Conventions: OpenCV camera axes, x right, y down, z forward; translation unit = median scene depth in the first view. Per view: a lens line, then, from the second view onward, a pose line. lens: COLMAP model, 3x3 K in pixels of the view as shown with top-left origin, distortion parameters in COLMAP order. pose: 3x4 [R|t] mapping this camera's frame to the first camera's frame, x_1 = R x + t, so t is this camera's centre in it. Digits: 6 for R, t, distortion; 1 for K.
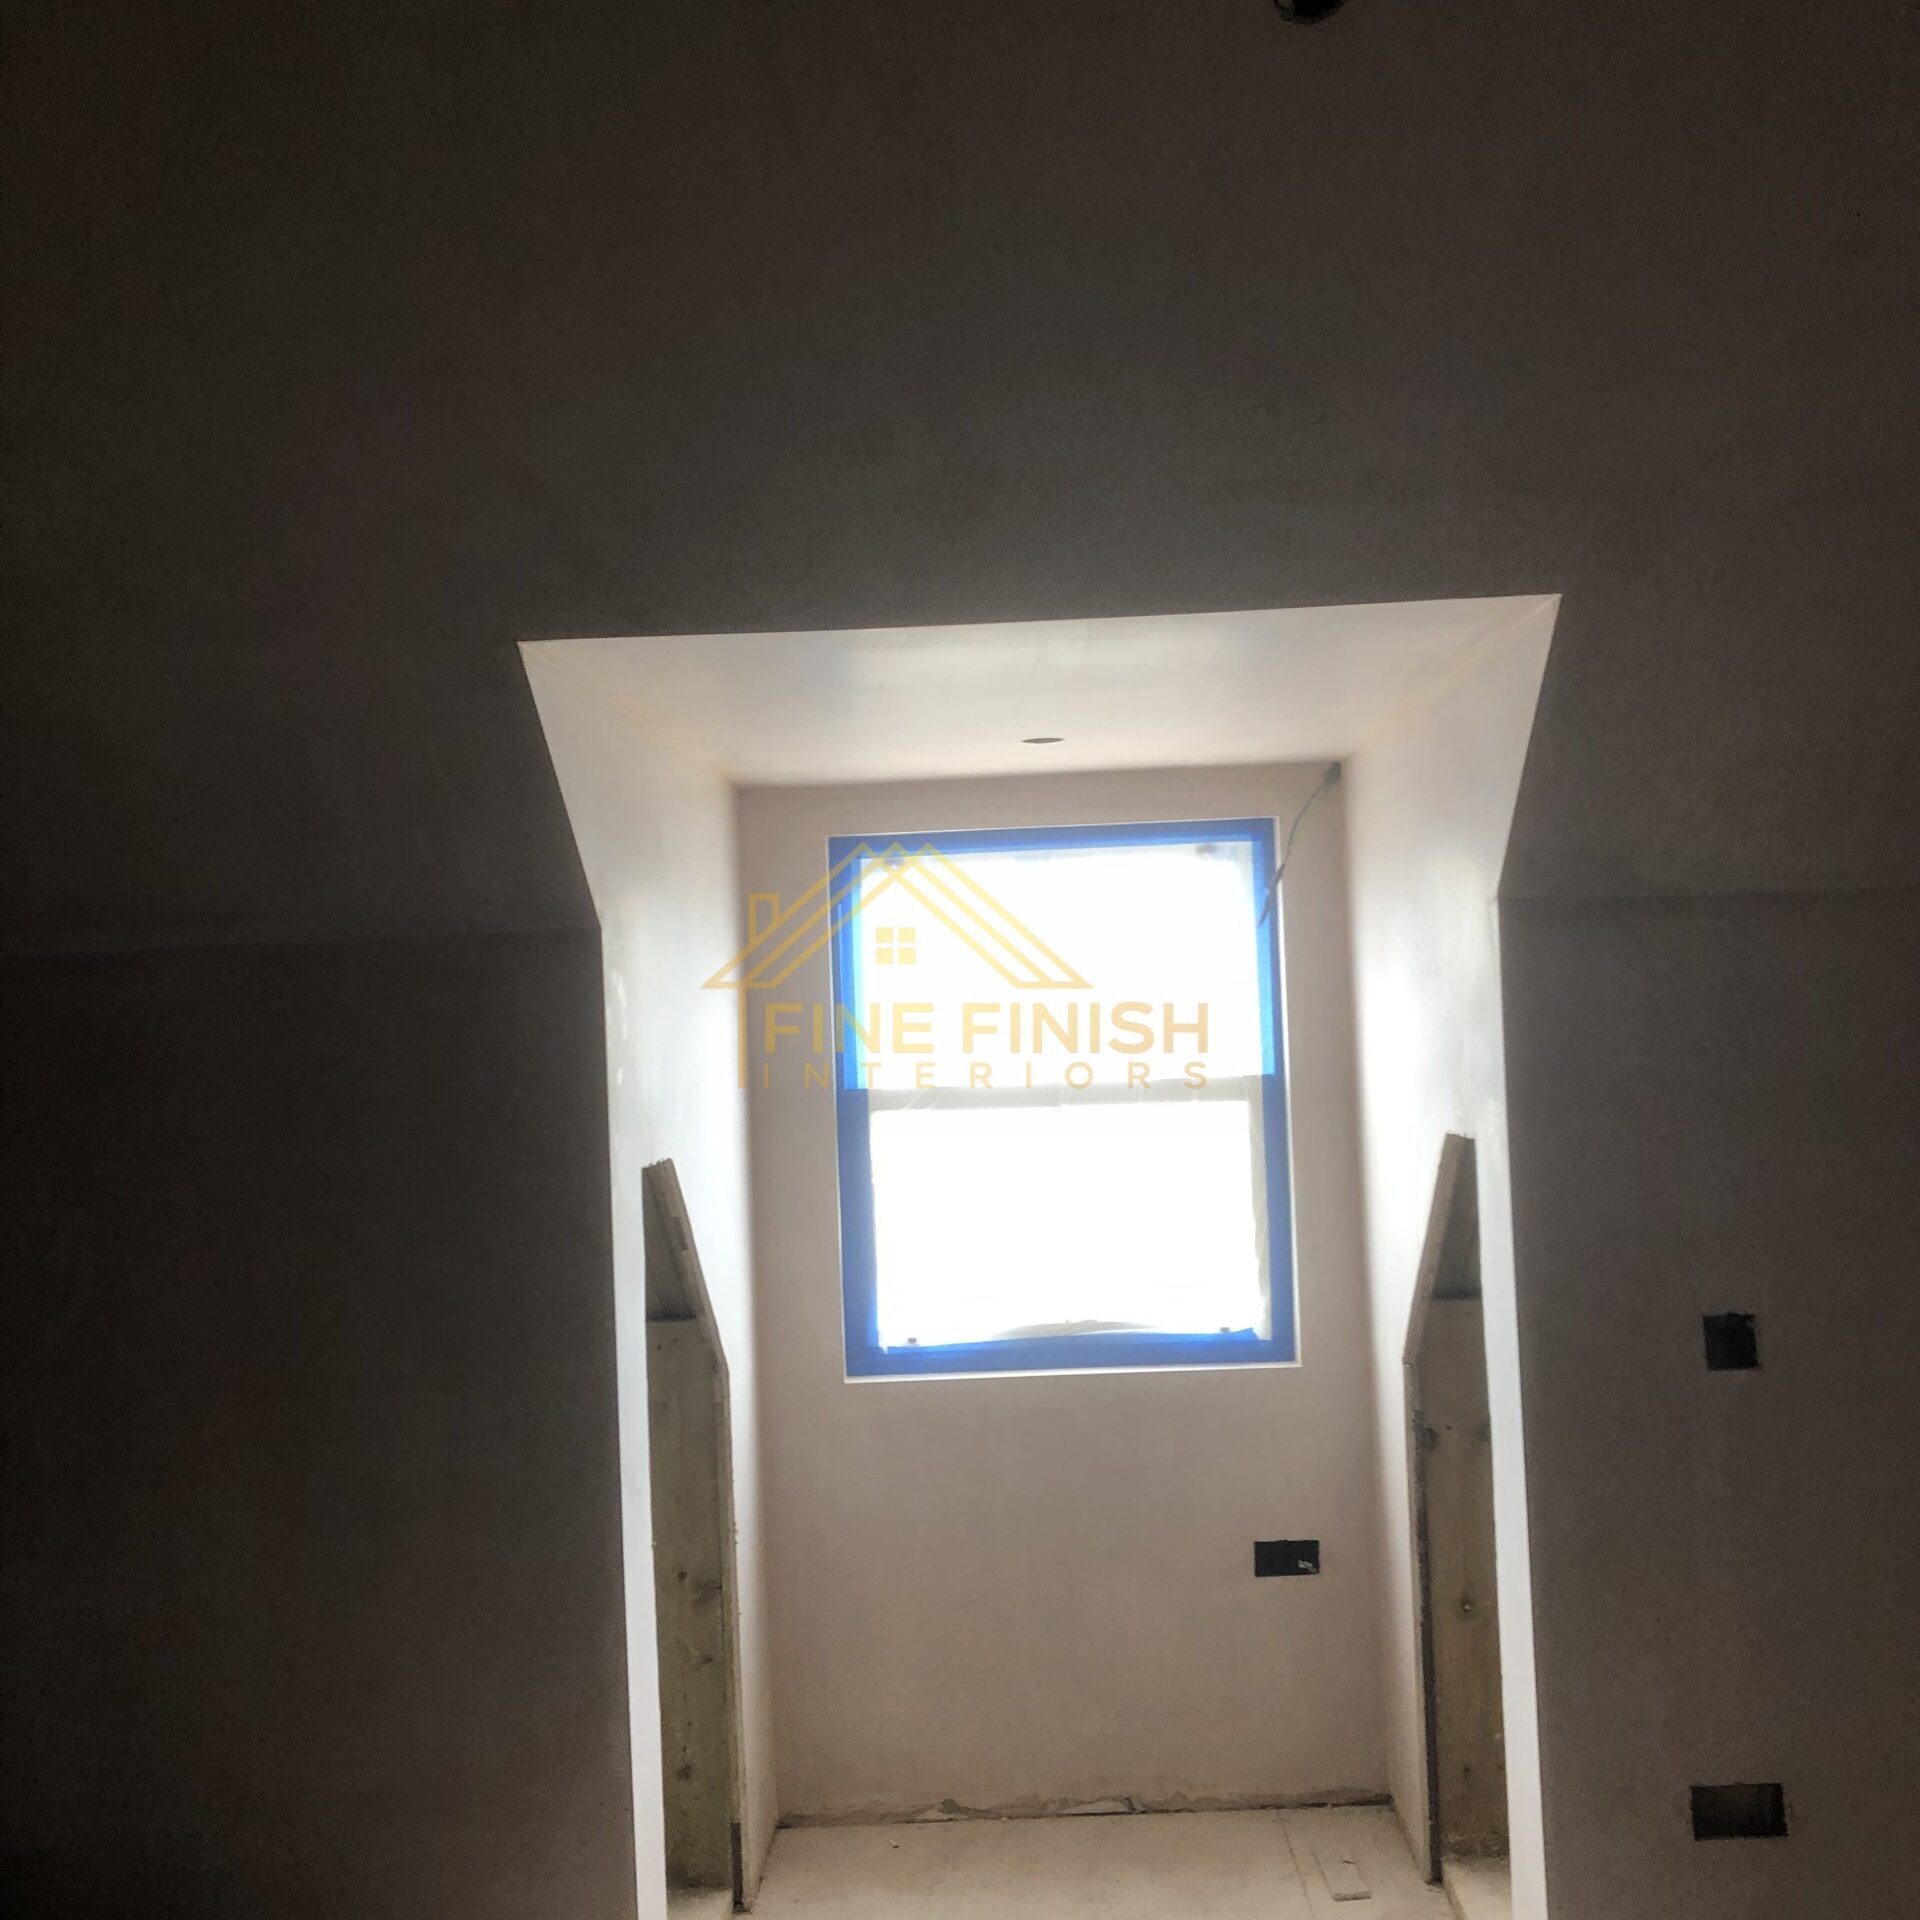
lens RADIAL K [[2059.4, 0, 960.0], [0, 2059.4, 960.0], [0, 0, 1]] dist [-0.007380, 0.000835]
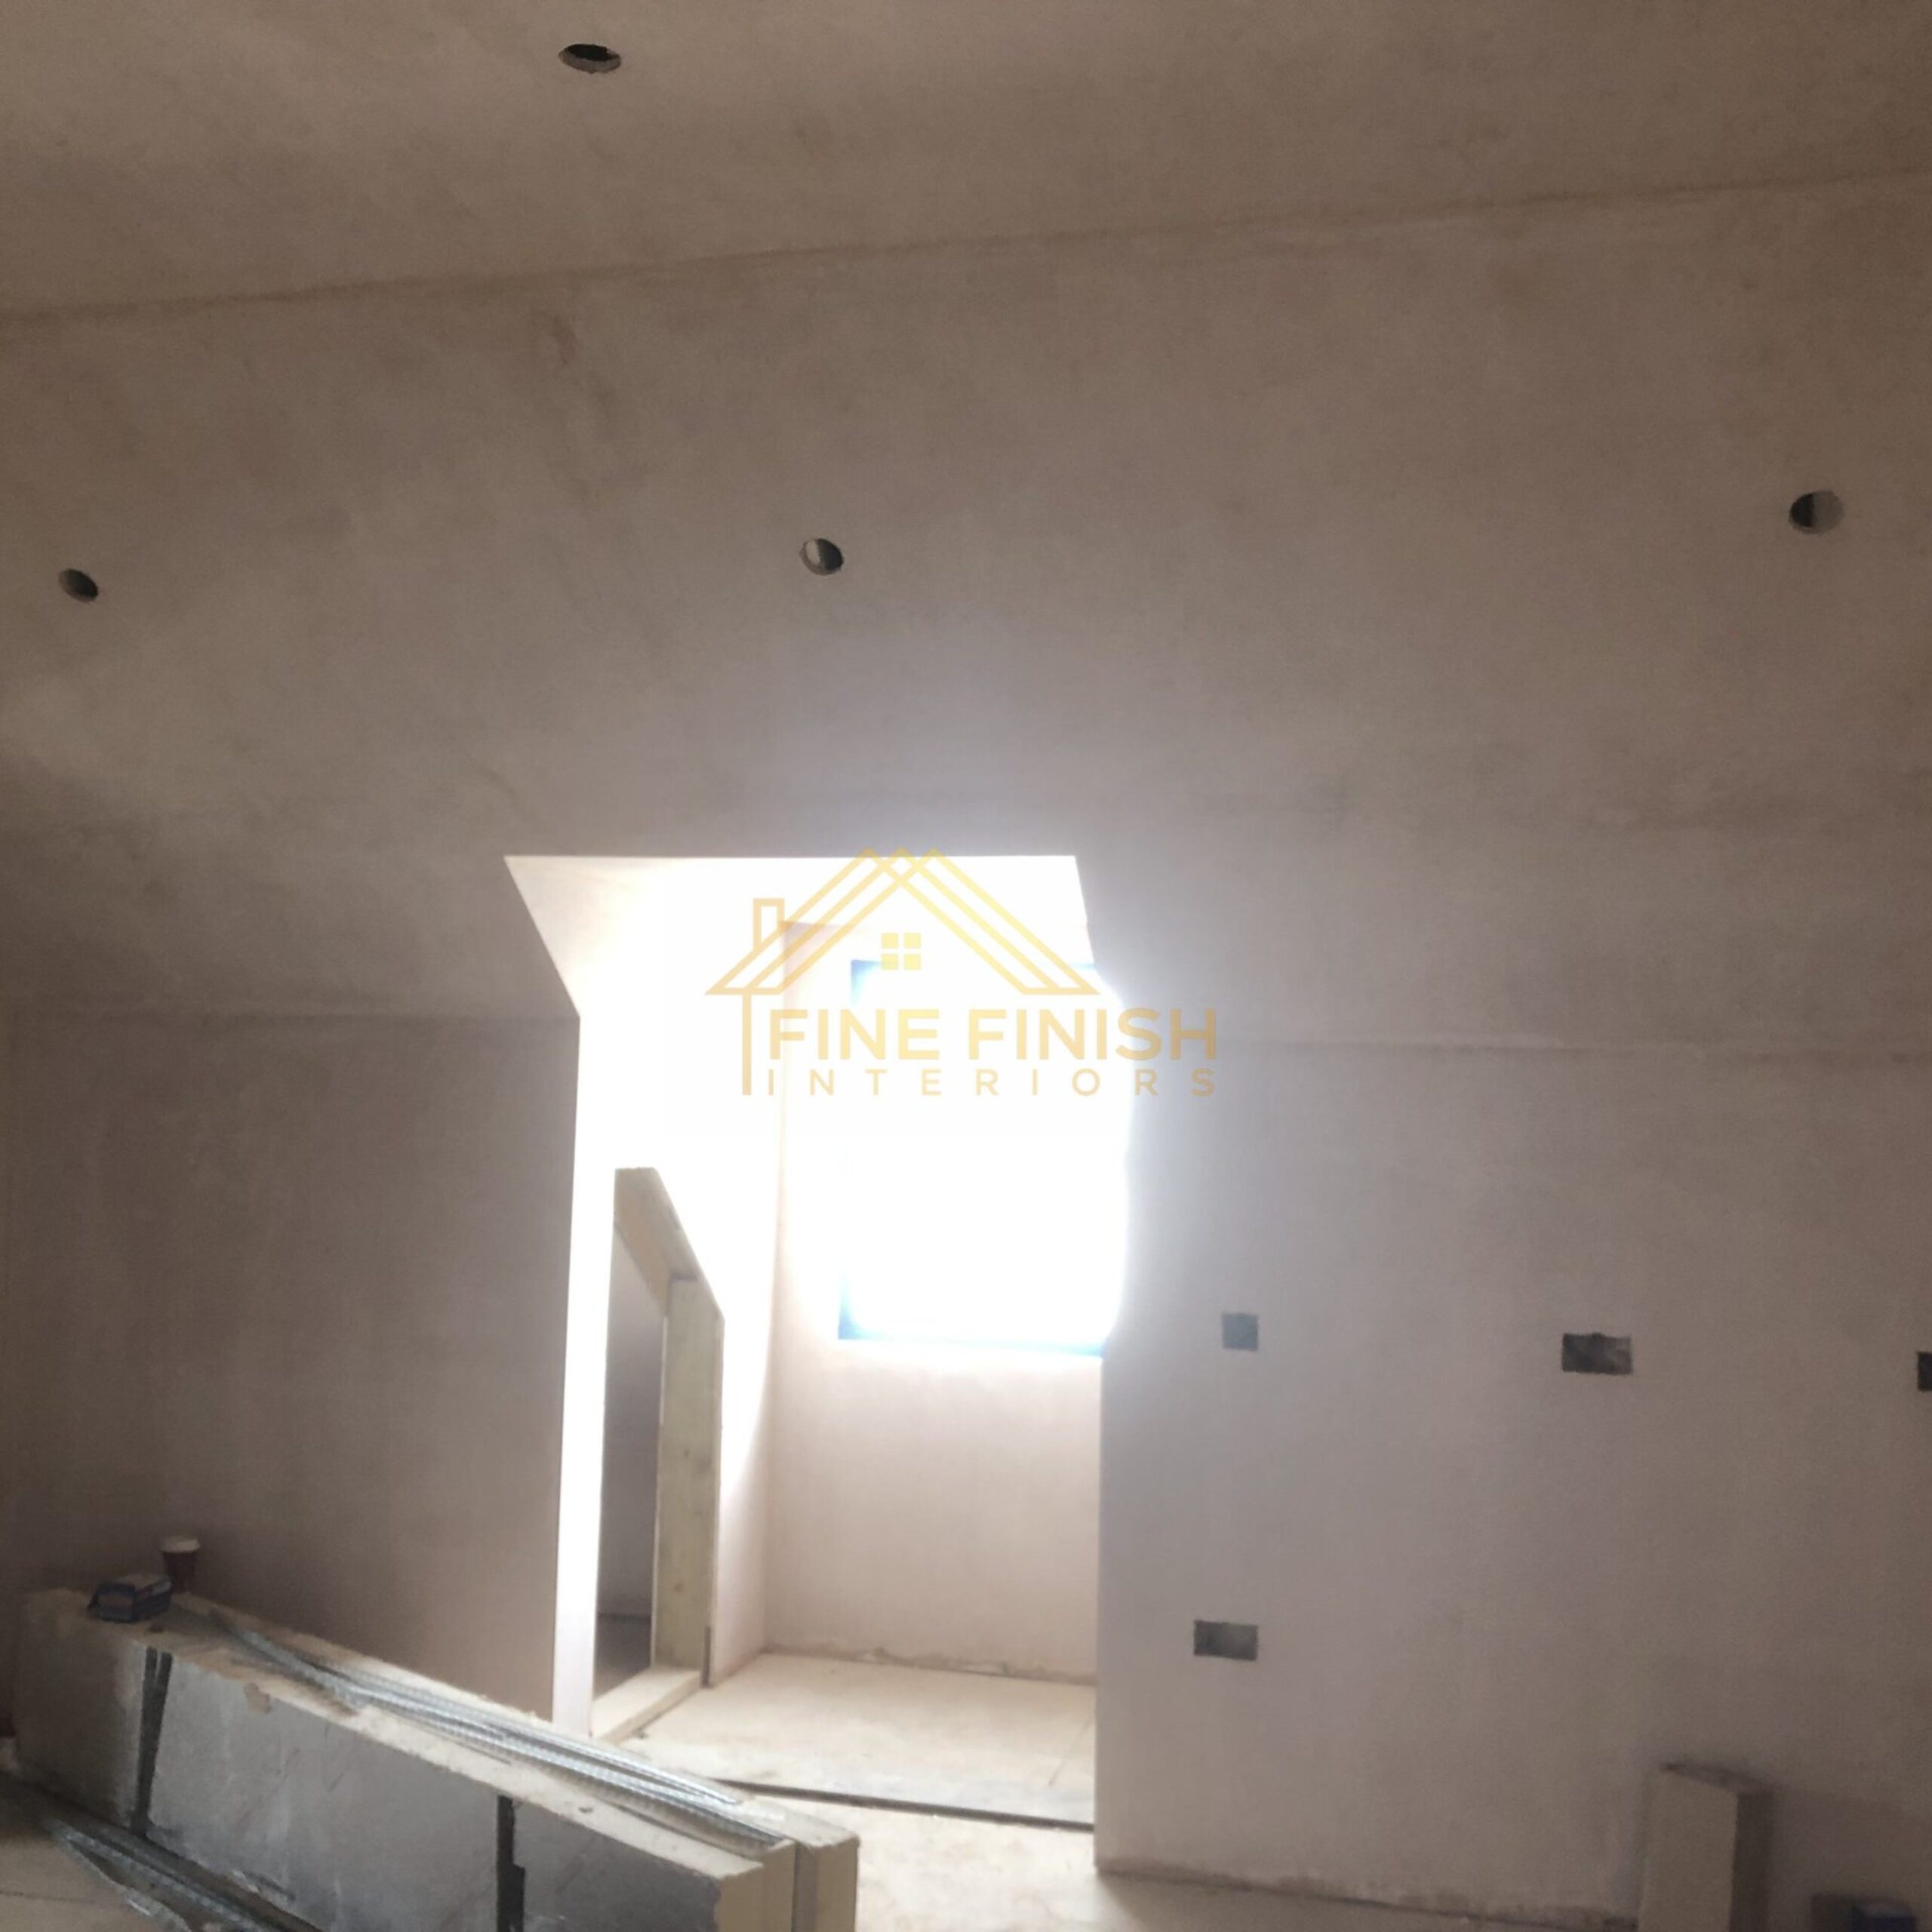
lens RADIAL K [[2145.0, 0, 966.0], [0, 2145.0, 966.0], [0, 0, 1]] dist [0.014673, -0.006653]
pose [[0.966936, 0.054495, -0.249127, 0.426889], [-0.062618, 0.997730, -0.024792, -0.026255], [0.247211, 0.039572, 0.968153, -0.463935]]
